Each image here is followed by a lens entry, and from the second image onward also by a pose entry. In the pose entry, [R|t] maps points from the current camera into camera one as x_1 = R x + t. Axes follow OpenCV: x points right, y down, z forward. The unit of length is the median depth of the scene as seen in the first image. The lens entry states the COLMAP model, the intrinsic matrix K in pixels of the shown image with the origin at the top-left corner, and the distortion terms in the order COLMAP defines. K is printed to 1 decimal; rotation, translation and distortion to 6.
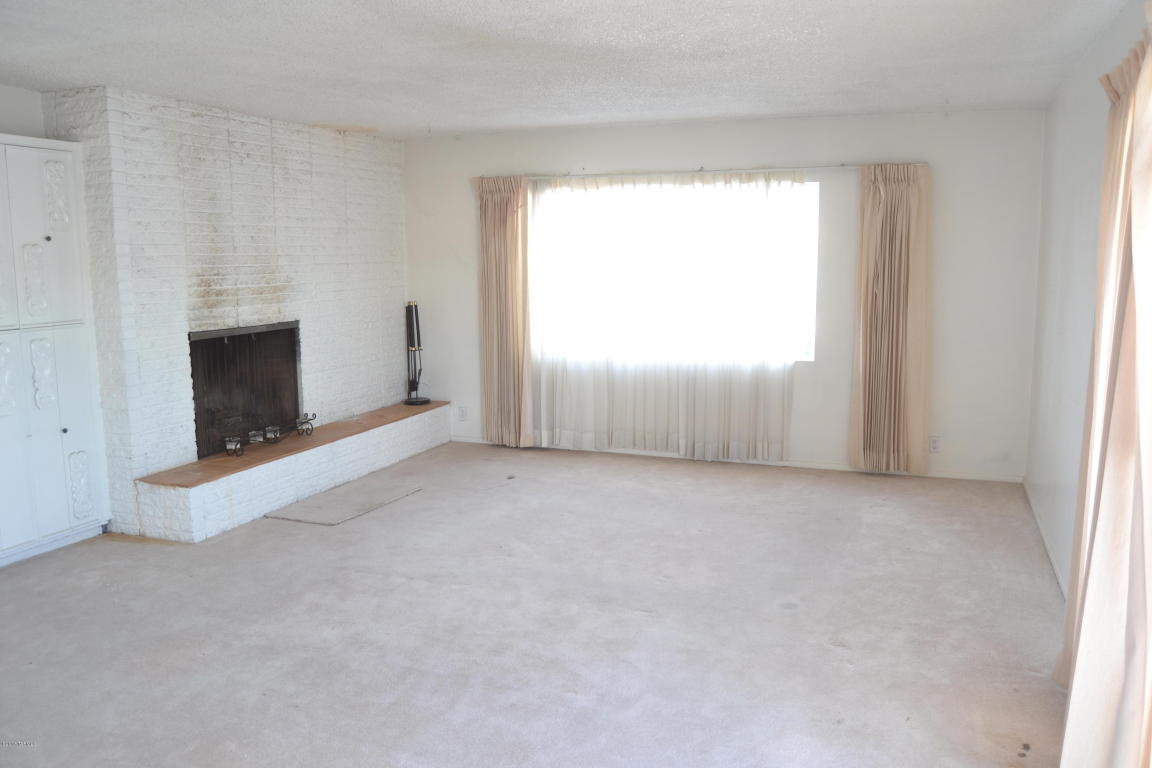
lens RADIAL K [[920.2, 0, 580.0], [0, 920.2, 386.5], [0, 0, 1]] dist [-0.100452, 0.048177]
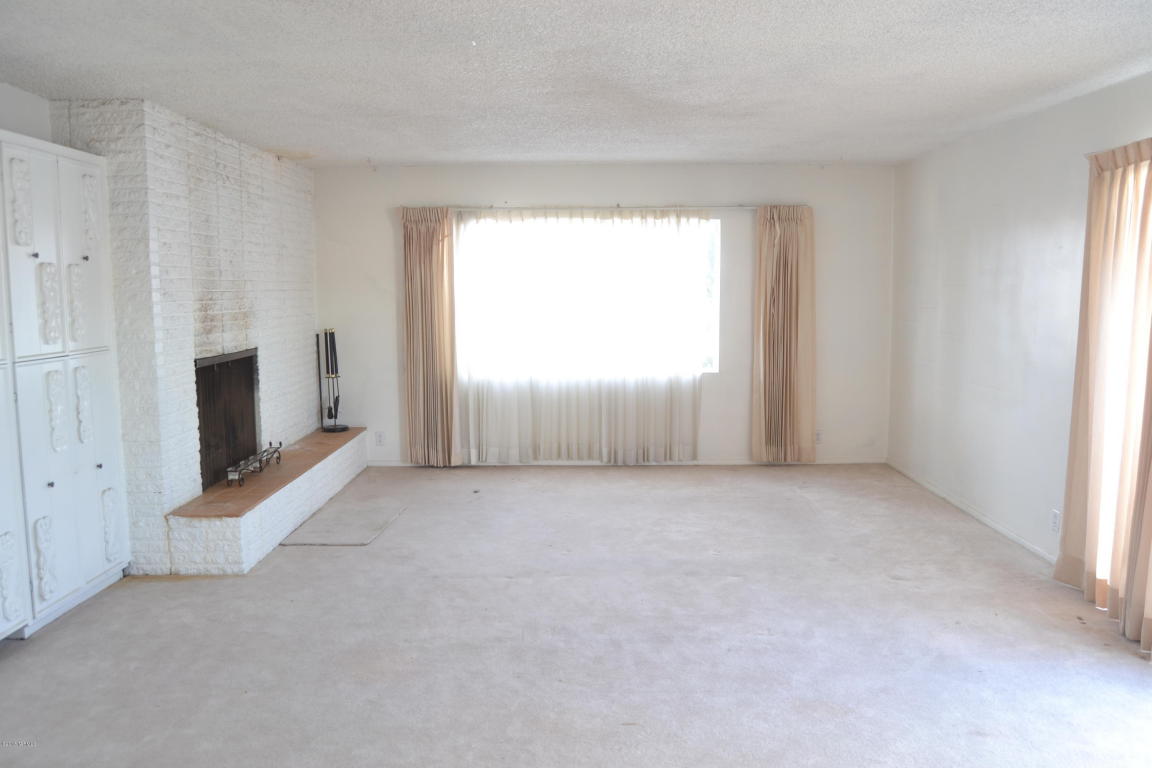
lens RADIAL K [[920.2, 0, 580.0], [0, 920.2, 386.5], [0, 0, 1]] dist [-0.100452, 0.048177]
pose [[0.934429, -0.037899, 0.354126, -0.357341], [0.050919, 0.998324, -0.027517, 0.014804], [-0.352490, 0.043744, 0.934793, -0.034389]]
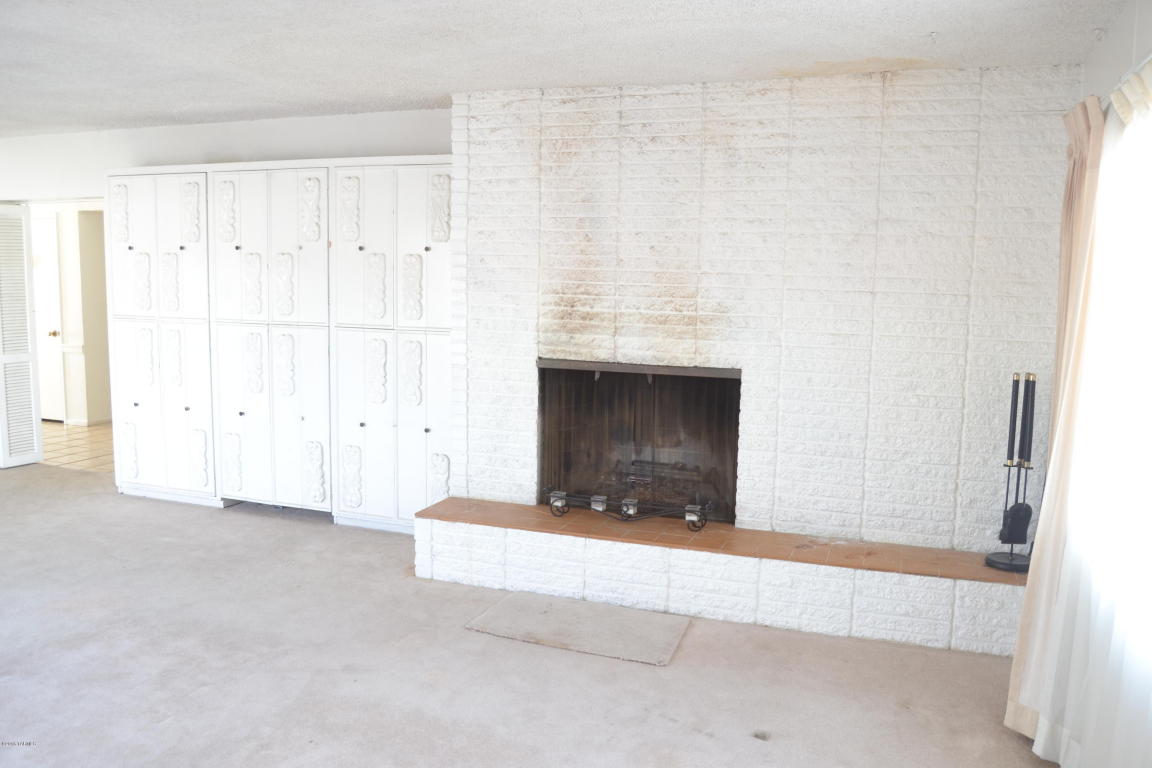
lens RADIAL K [[920.2, 0, 580.0], [0, 920.2, 386.5], [0, 0, 1]] dist [-0.100452, 0.048177]
pose [[0.017393, 0.134636, -0.990742, 0.403796], [-0.161411, 0.978273, 0.130108, -0.140062], [0.986734, 0.157654, 0.038747, 0.921148]]
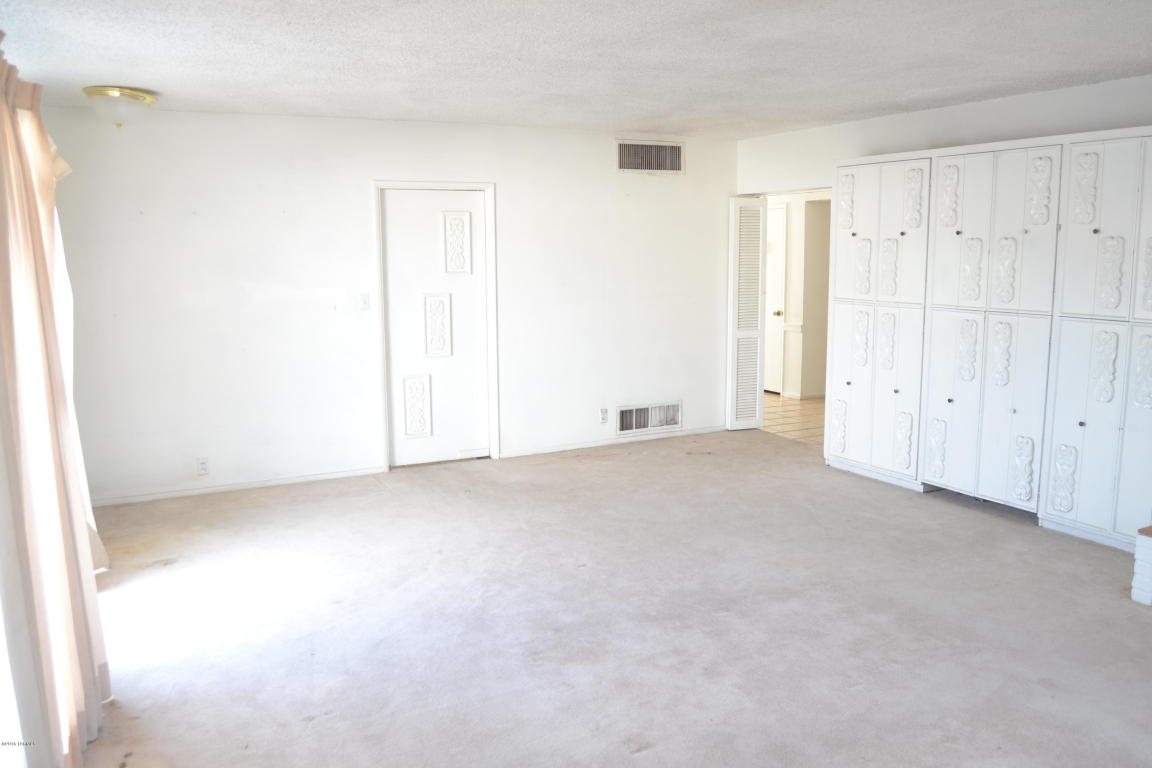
lens RADIAL K [[920.2, 0, 580.0], [0, 920.2, 386.5], [0, 0, 1]] dist [-0.100452, 0.048177]
pose [[-0.656518, 0.121964, -0.744384, 0.408719], [-0.098149, 0.964640, 0.244615, -0.137530], [0.747897, 0.233655, -0.621333, 0.905937]]
